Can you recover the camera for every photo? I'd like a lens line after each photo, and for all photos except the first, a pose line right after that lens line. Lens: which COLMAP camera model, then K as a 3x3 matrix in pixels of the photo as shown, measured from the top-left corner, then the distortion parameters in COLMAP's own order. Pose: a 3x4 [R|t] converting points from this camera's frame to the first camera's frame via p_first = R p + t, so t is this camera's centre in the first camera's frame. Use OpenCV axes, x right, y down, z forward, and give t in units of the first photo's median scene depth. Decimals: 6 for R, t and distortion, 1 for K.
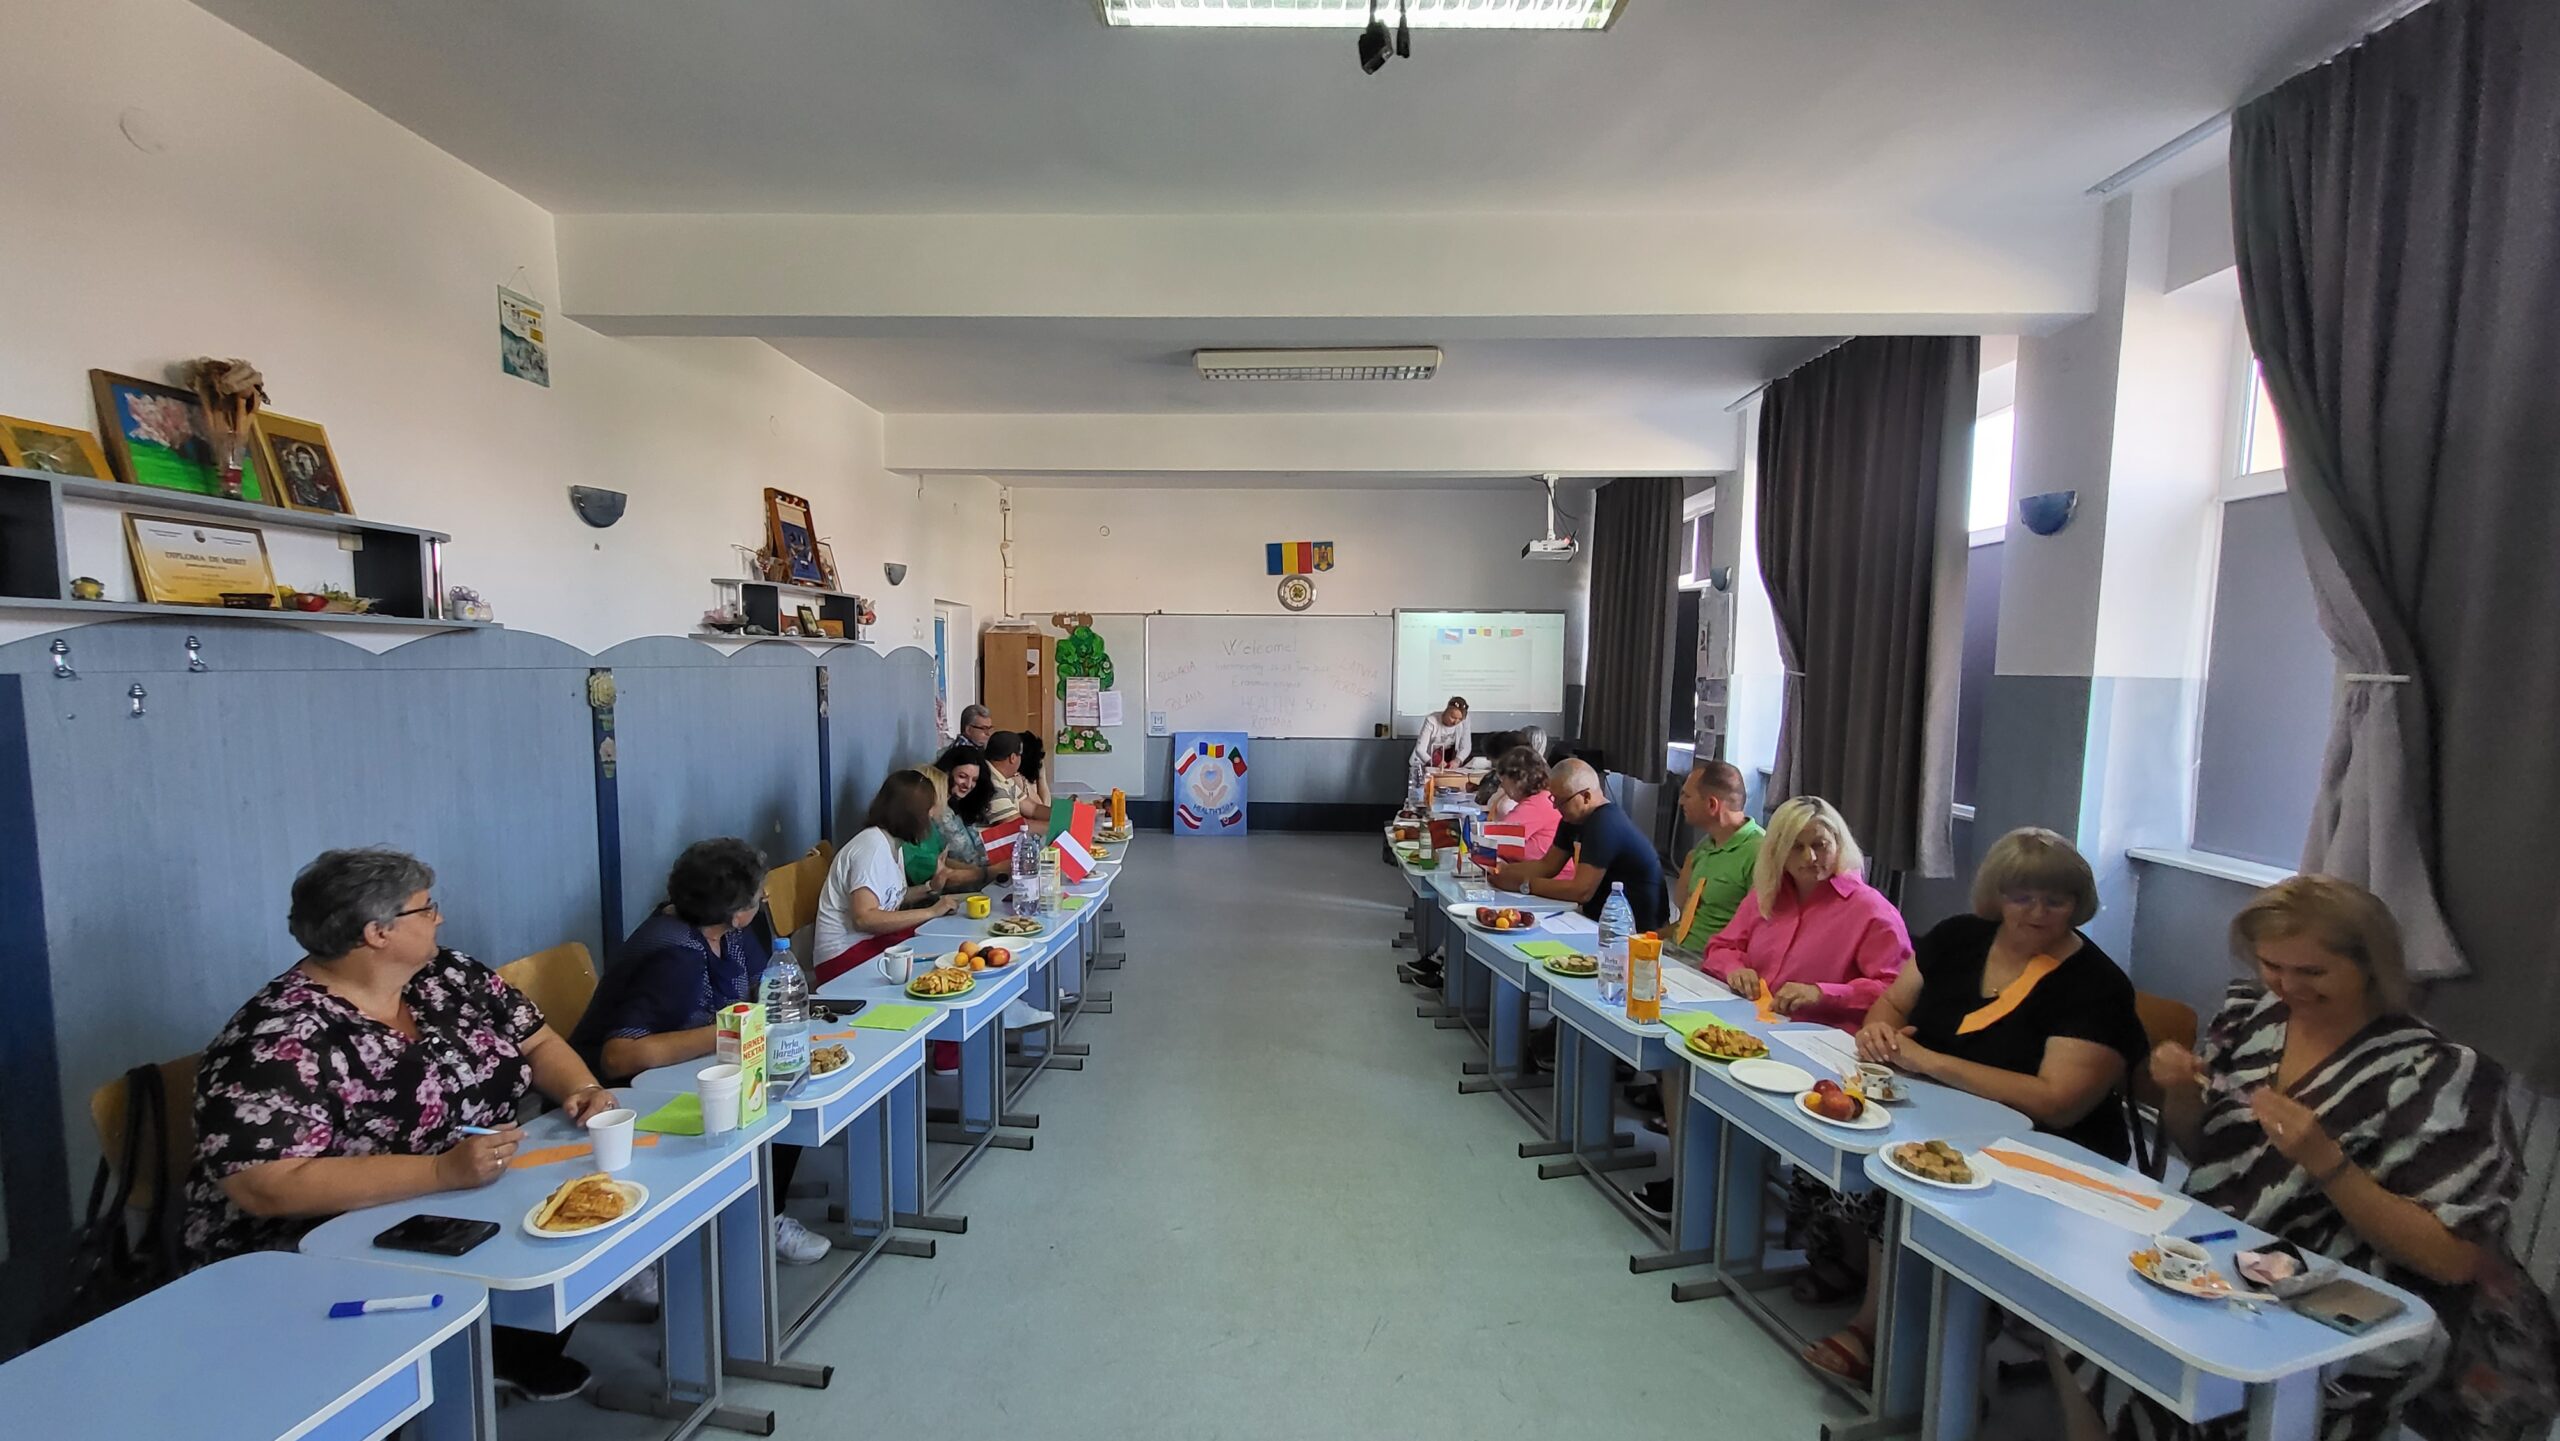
lens RADIAL K [[1005.0, 0, 1249.5], [0, 1005.0, 763.4], [0, 0, 1]] dist [0.002759, -0.000203]
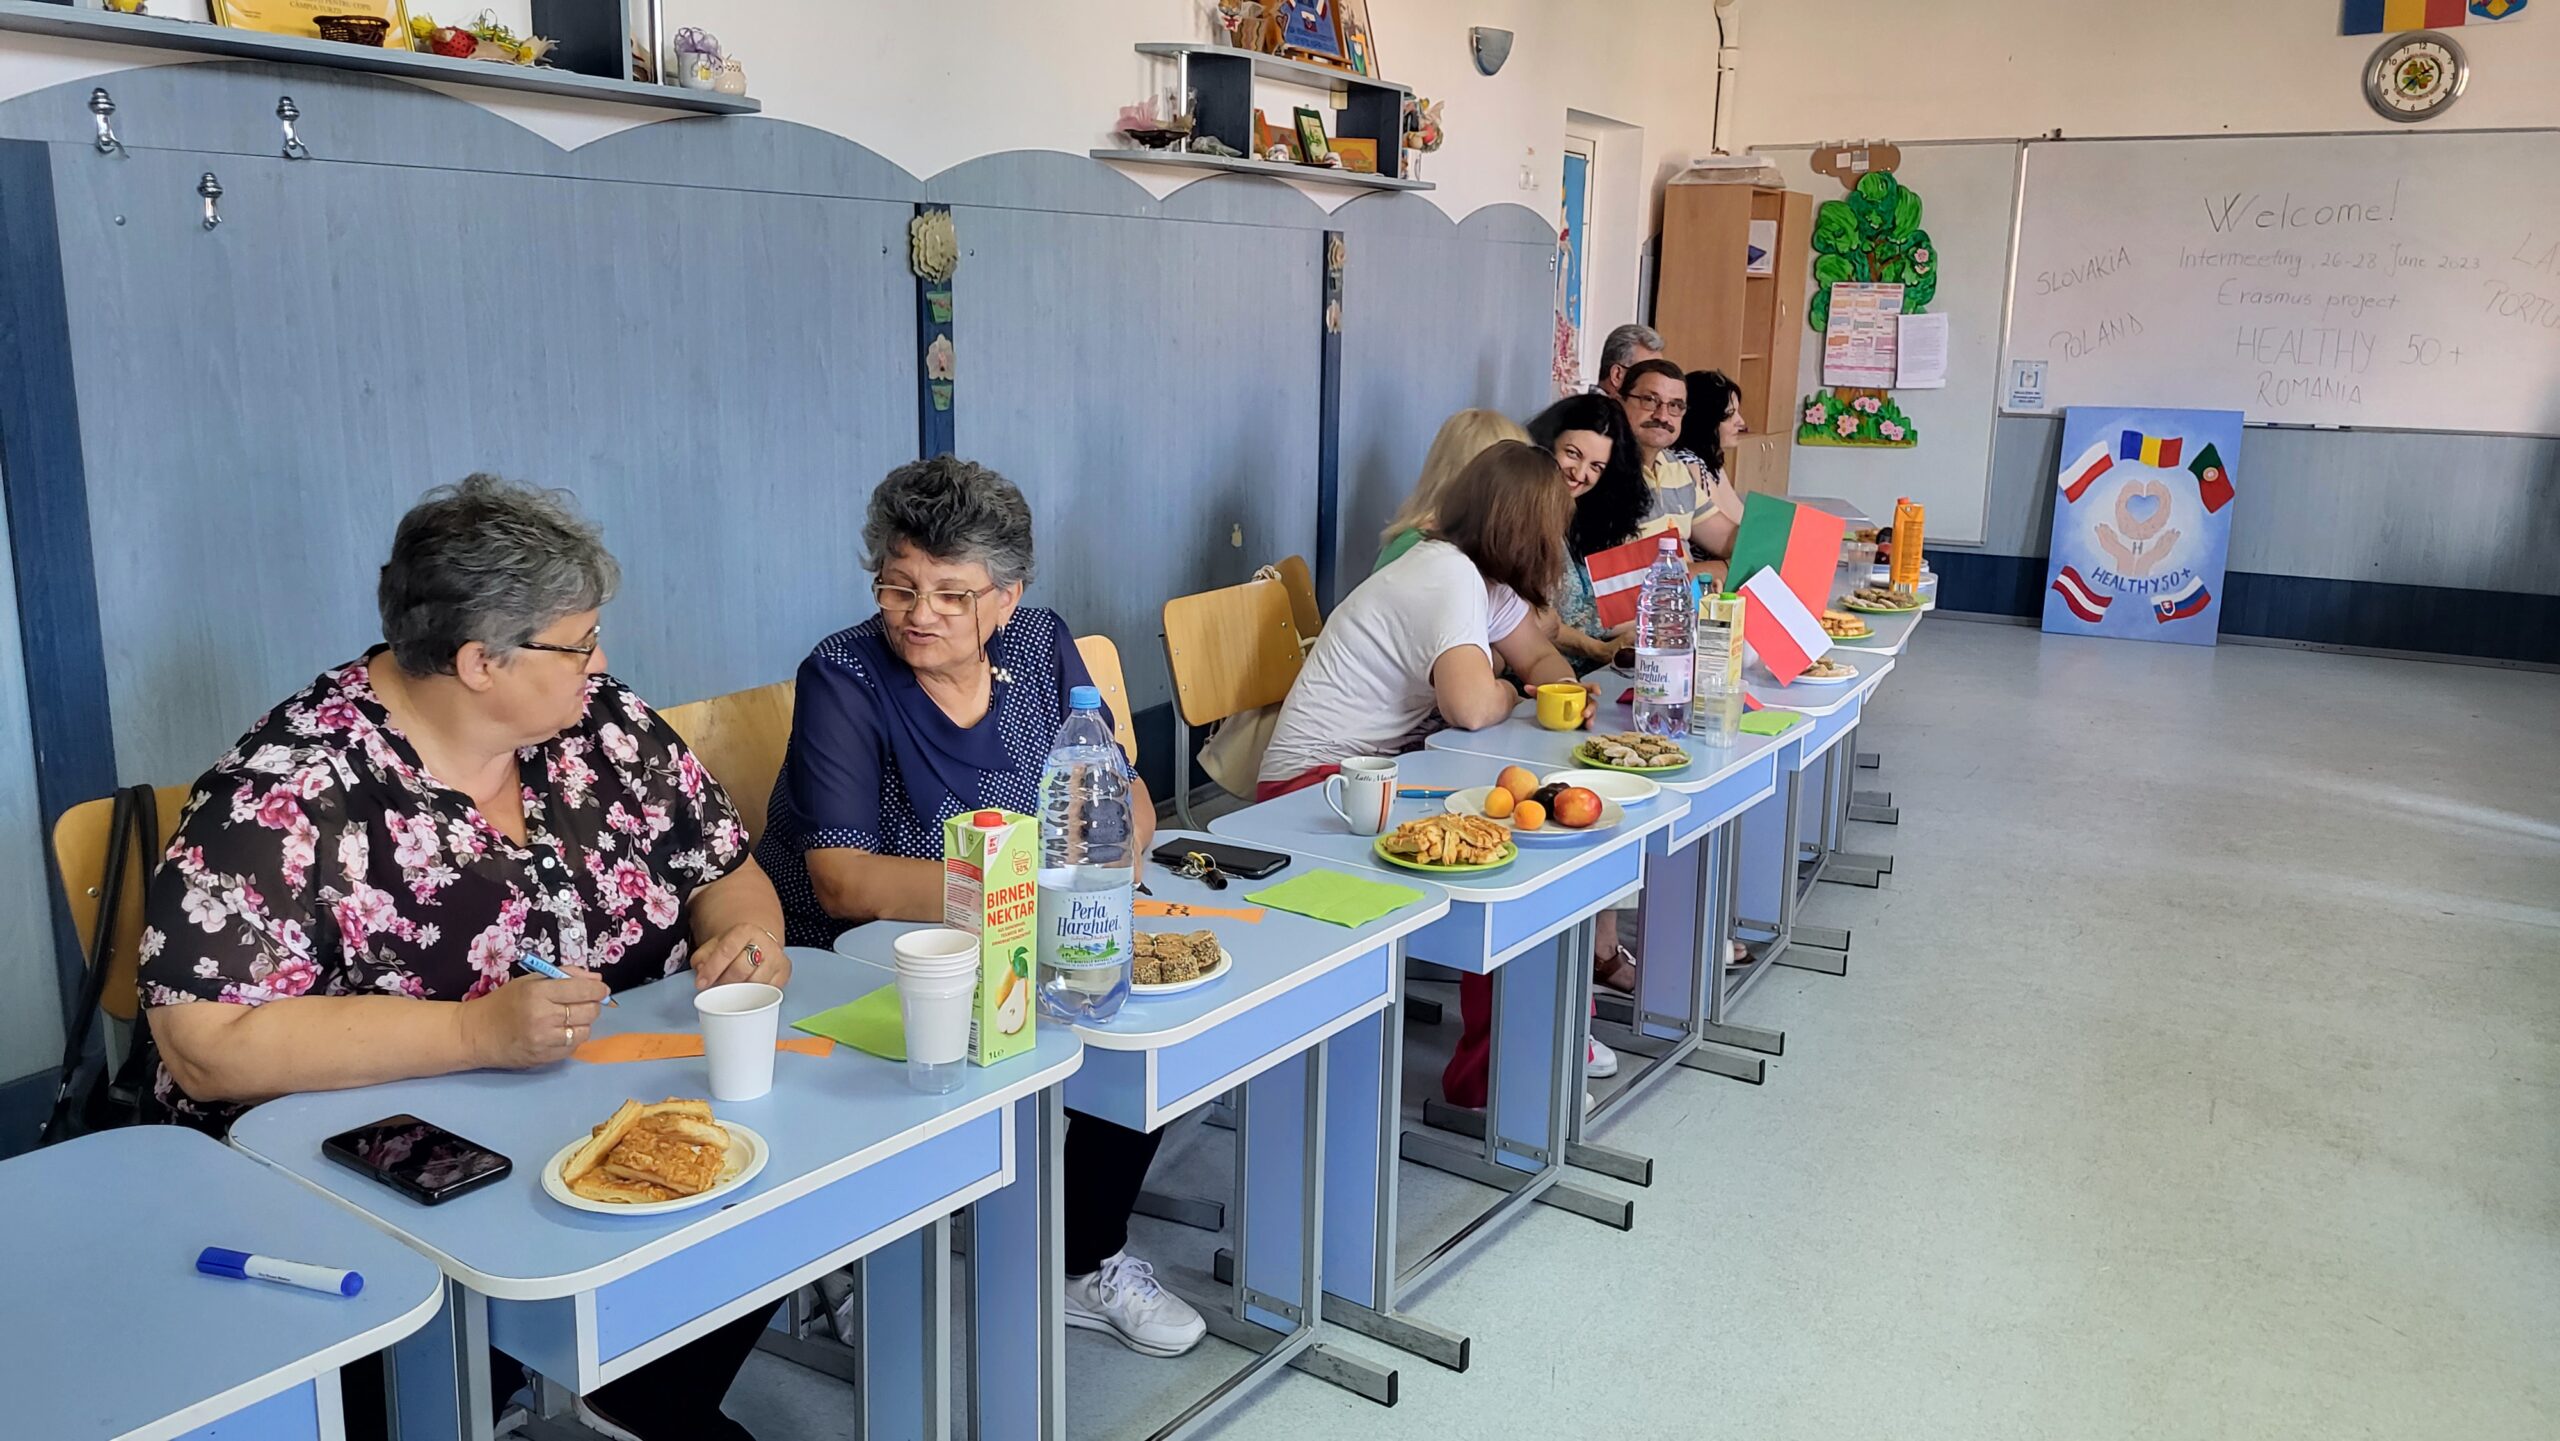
lens RADIAL K [[1925.2, 0, 1296.9], [0, 1925.2, 702.7], [0, 0, 1]] dist [0.038248, -0.034559]
pose [[0.898246, 0.098265, -0.428367, 0.004160], [-0.051848, 0.991571, 0.118739, 0.038679], [0.436424, -0.084447, 0.895769, 0.133604]]
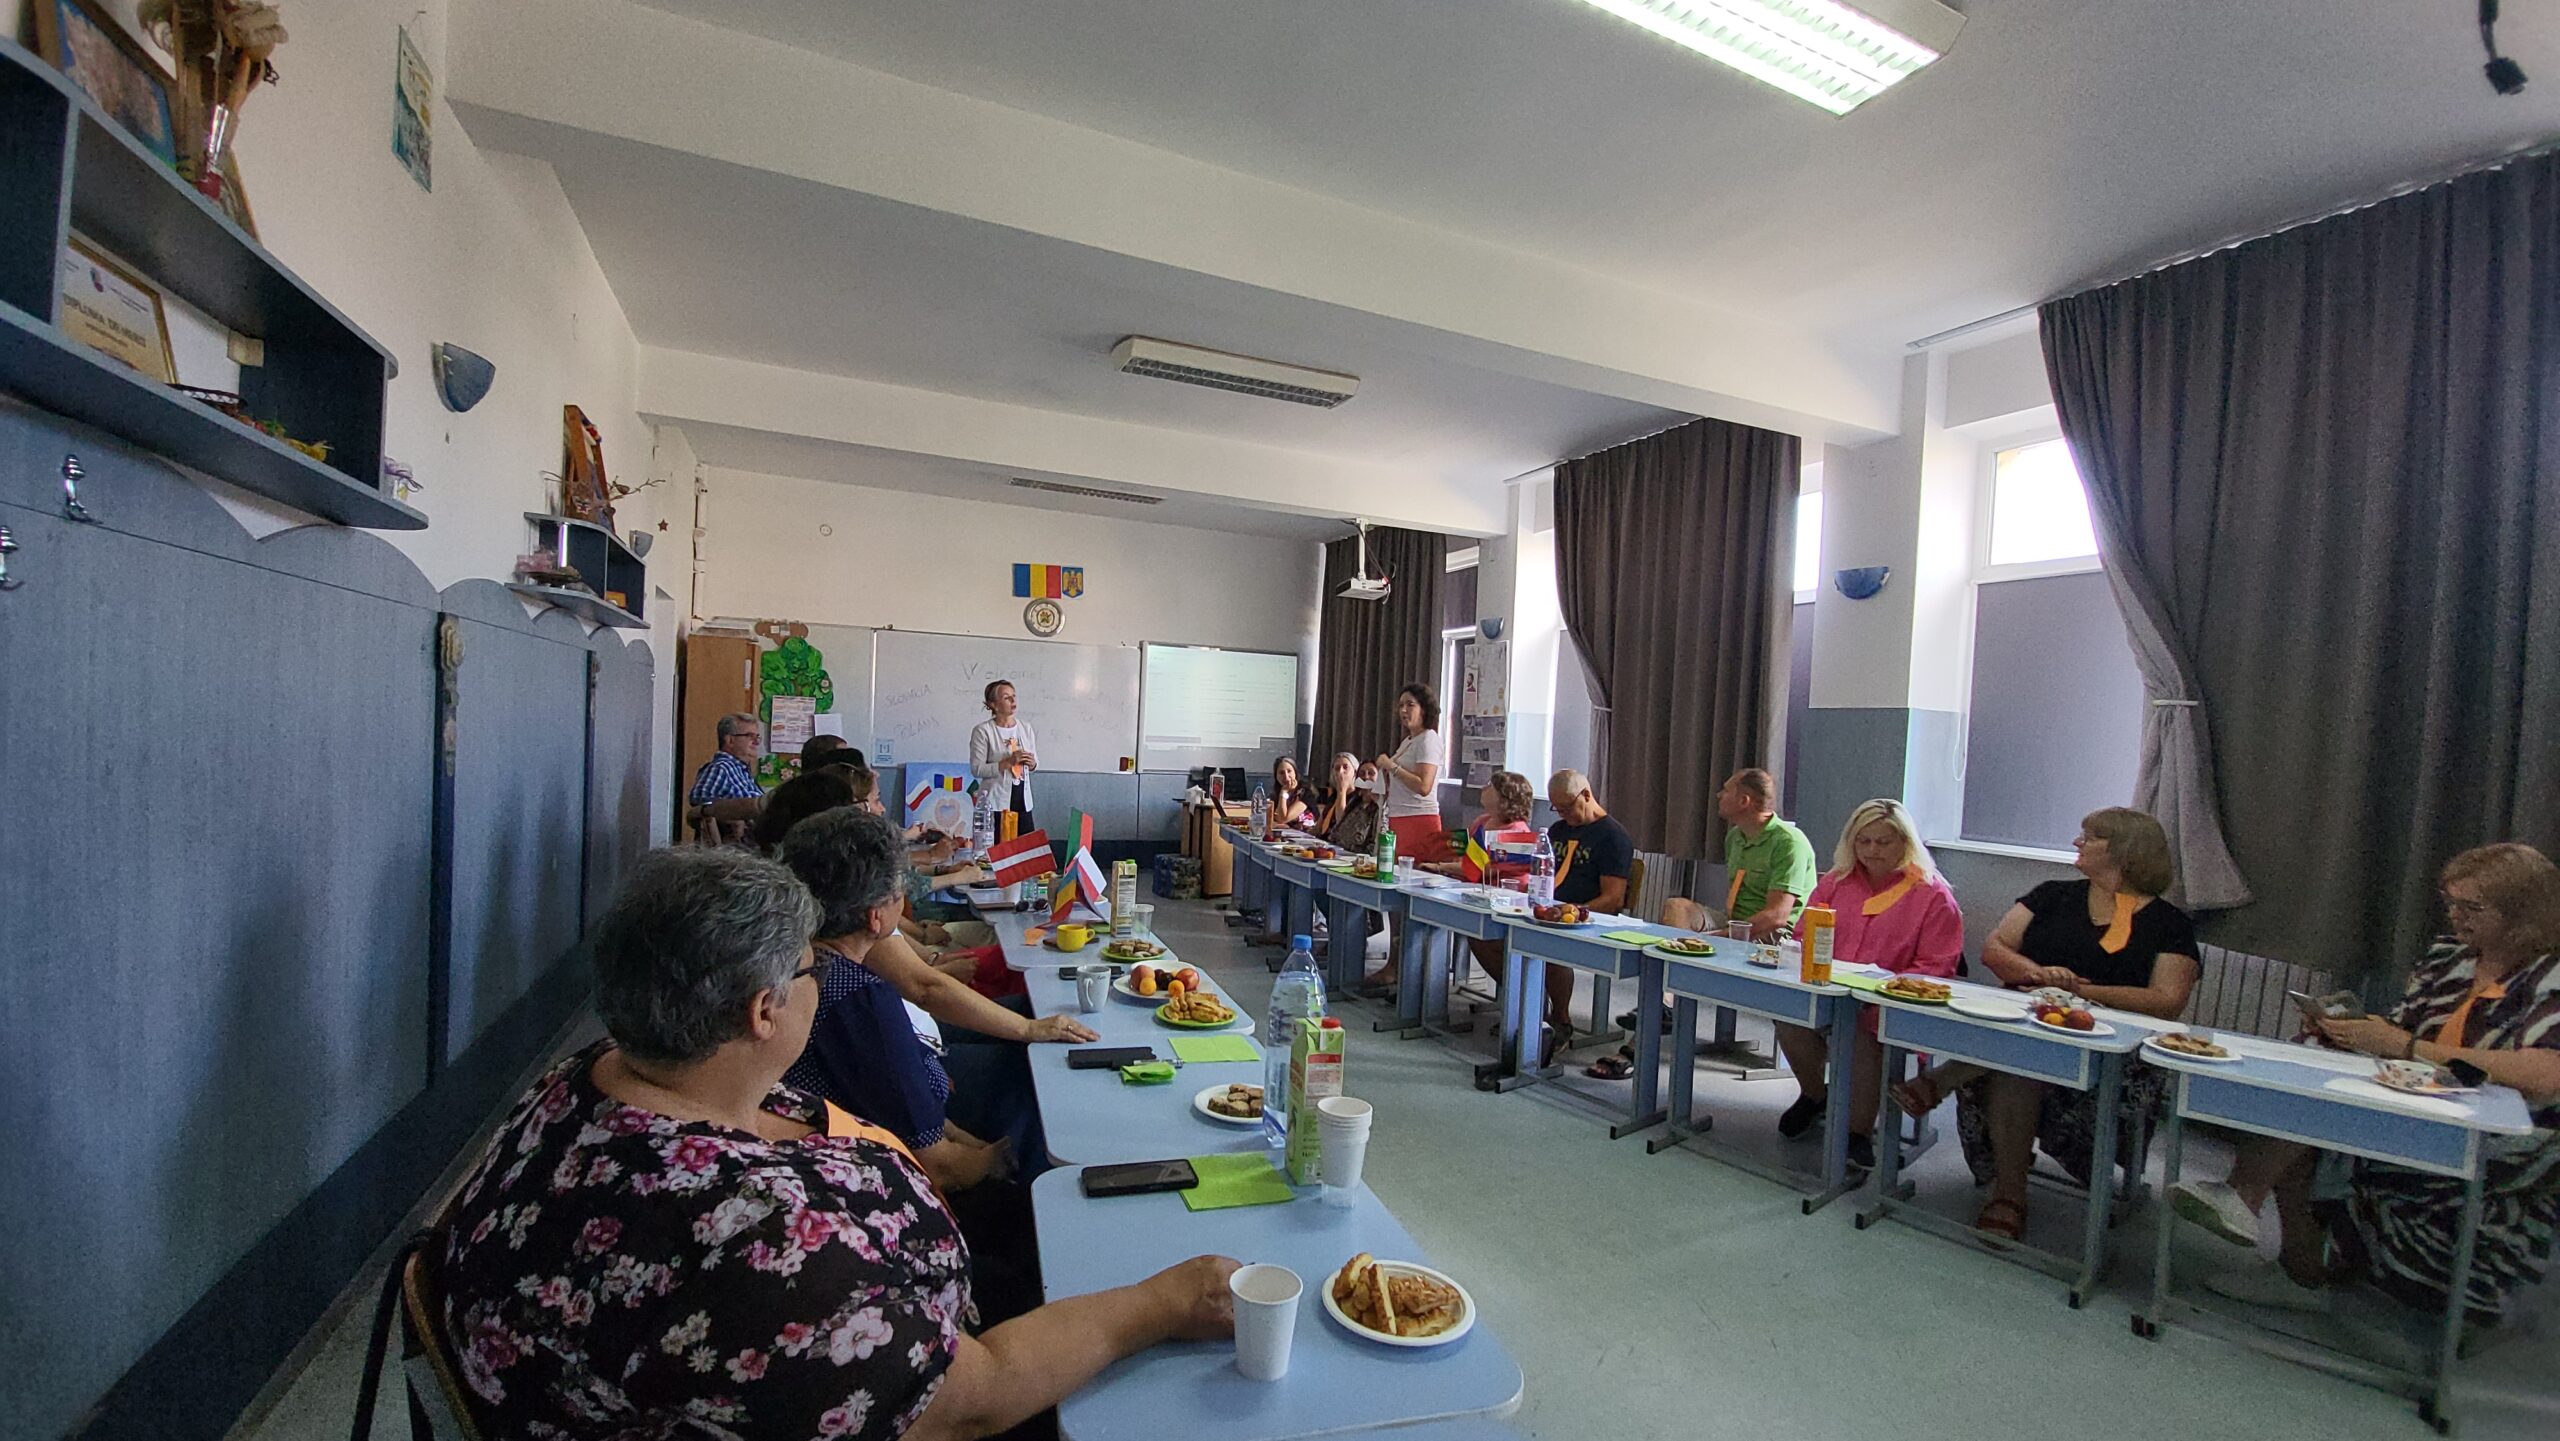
lens RADIAL K [[1011.1, 0, 1237.6], [0, 1011.1, 760.0], [0, 0, 1]] dist [-0.000721, 0.000081]
pose [[0.905881, 0.017569, 0.423167, -0.457504], [0.006704, 0.998419, -0.055803, 0.045199], [-0.423479, 0.053388, 0.904331, 0.166912]]
